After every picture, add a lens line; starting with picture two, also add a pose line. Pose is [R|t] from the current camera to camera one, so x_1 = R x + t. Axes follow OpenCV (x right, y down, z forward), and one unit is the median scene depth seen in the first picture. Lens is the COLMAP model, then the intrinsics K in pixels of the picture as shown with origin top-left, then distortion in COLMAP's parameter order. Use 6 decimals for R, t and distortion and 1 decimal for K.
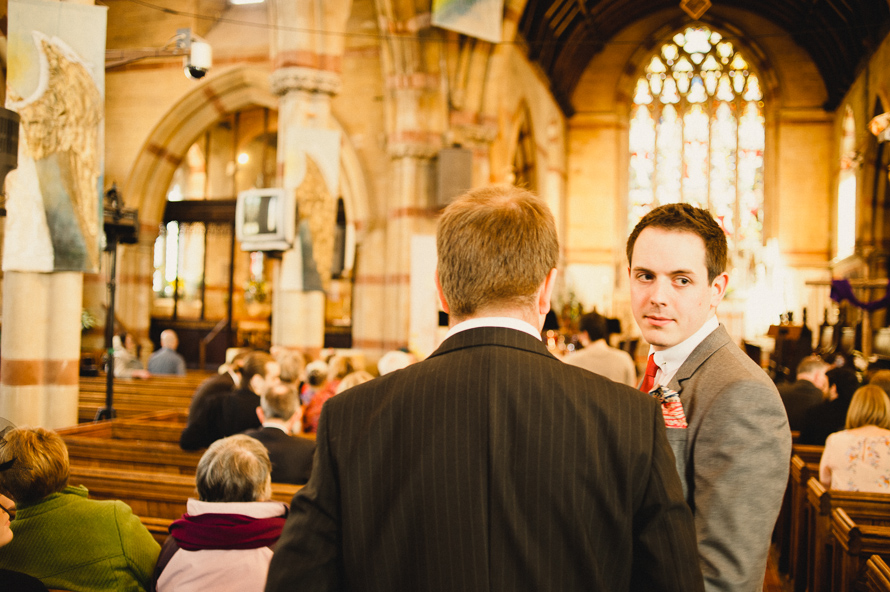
lens RADIAL K [[896.2, 0, 445.0], [0, 896.2, 296.0], [0, 0, 1]] dist [-0.099956, 0.121320]
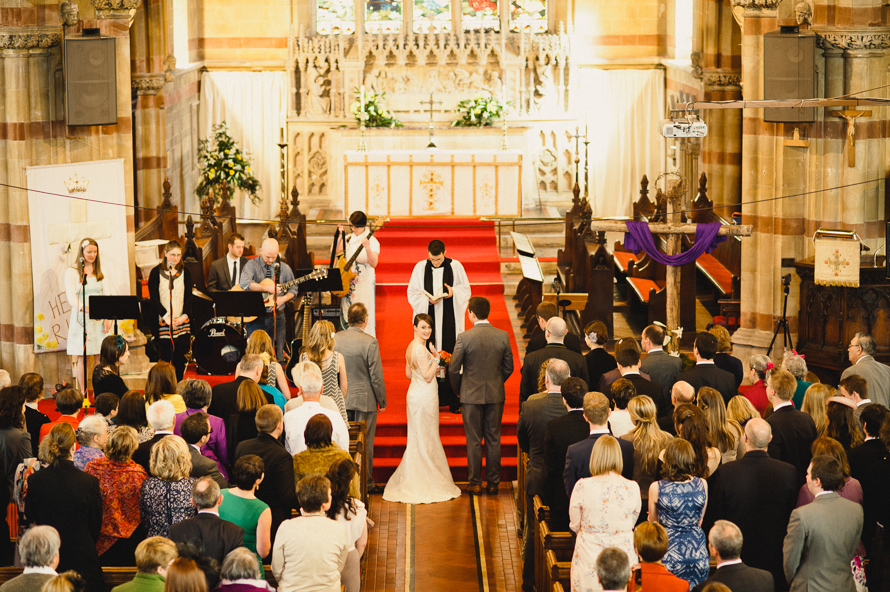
lens RADIAL K [[2193.0, 0, 445.0], [0, 2193.0, 296.0], [0, 0, 1]] dist [-0.002409, -0.809480]
pose [[0.959654, -0.071137, 0.272037, -0.093185], [0.025898, 0.985718, 0.166403, -0.117447], [-0.279989, -0.152644, 0.947790, -0.313666]]
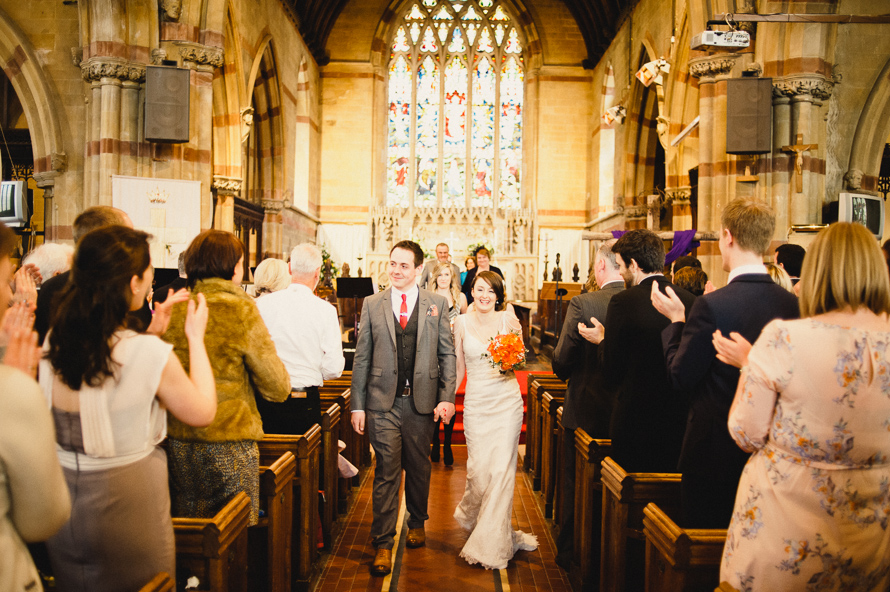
lens RADIAL K [[896.2, 0, 445.0], [0, 896.2, 296.0], [0, 0, 1]] dist [-0.099956, 0.121320]
pose [[0.964887, -0.010185, 0.262466, 0.020384], [0.000004, 0.999248, 0.038762, 0.004206], [-0.262664, -0.037399, 0.964162, 0.080387]]
